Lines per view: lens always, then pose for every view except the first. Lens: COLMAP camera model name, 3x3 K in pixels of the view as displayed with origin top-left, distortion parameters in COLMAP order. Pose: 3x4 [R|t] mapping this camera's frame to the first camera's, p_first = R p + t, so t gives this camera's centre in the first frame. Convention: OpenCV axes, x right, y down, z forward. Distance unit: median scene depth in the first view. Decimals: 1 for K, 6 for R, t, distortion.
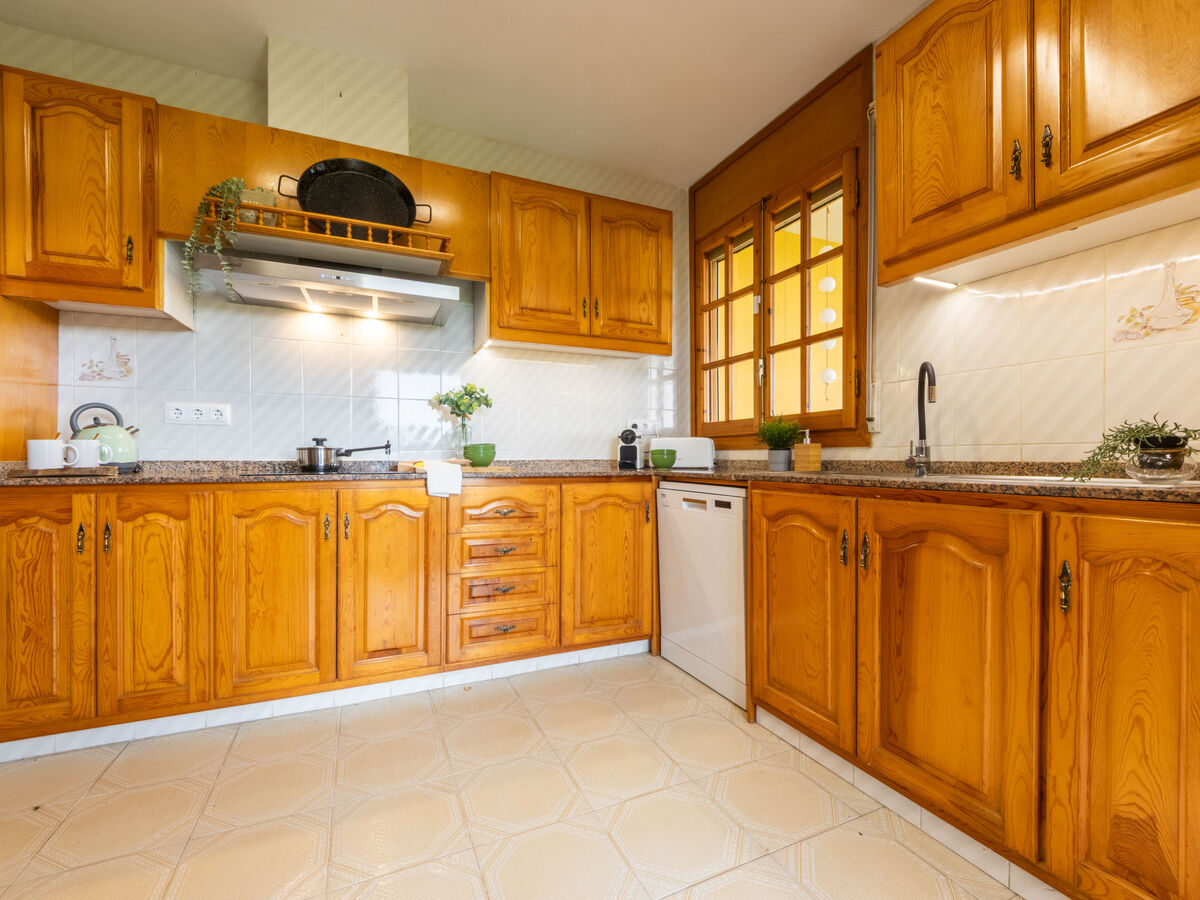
lens RADIAL K [[517.9, 0, 599.4], [0, 517.9, 451.6], [0, 0, 1]] dist [0.000794, -0.000606]
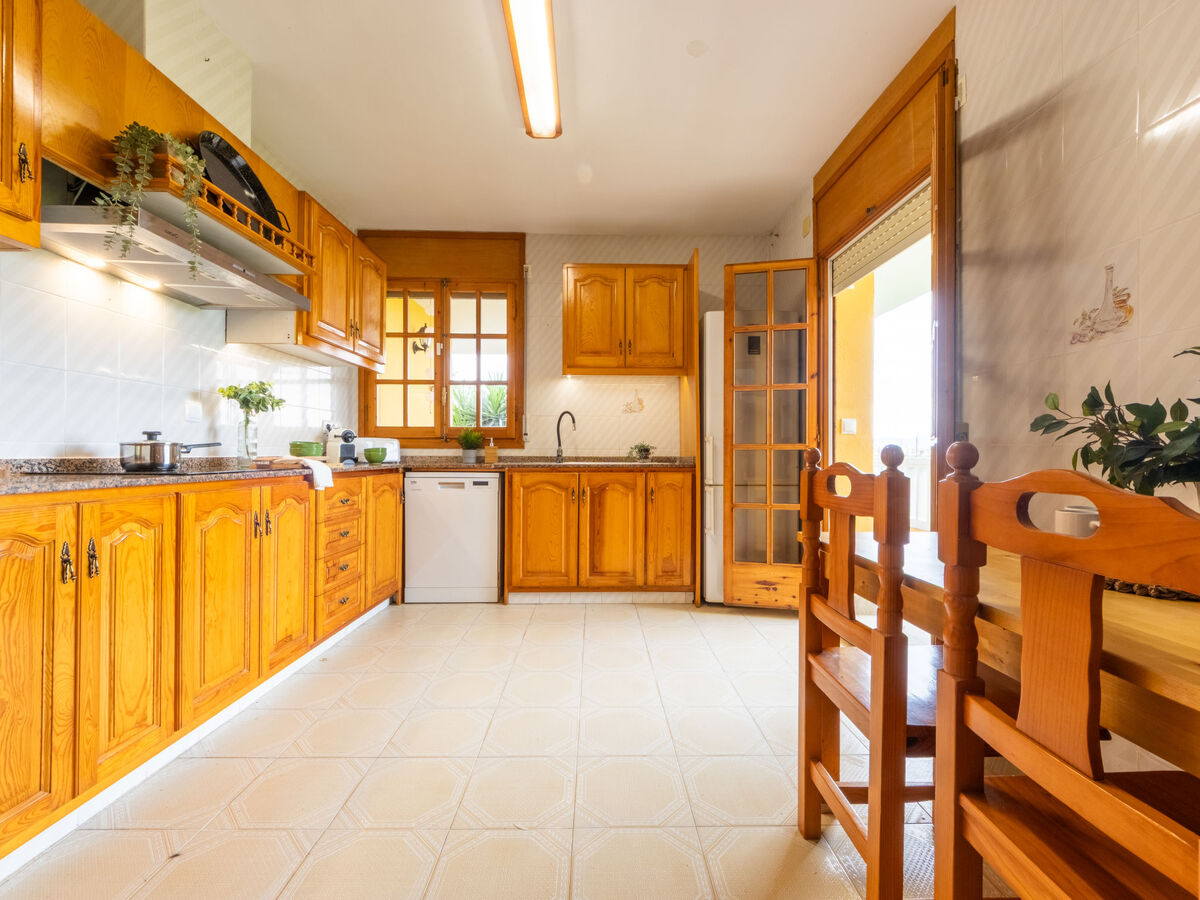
lens RADIAL K [[532.5, 0, 599.7], [0, 532.5, 430.5], [0, 0, 1]] dist [-0.000366, 0.000151]
pose [[0.398144, 0.041259, 0.916395, -1.212576], [-0.013896, 0.999145, -0.038947, -0.004491], [-0.917218, 0.002772, 0.398376, -0.015660]]
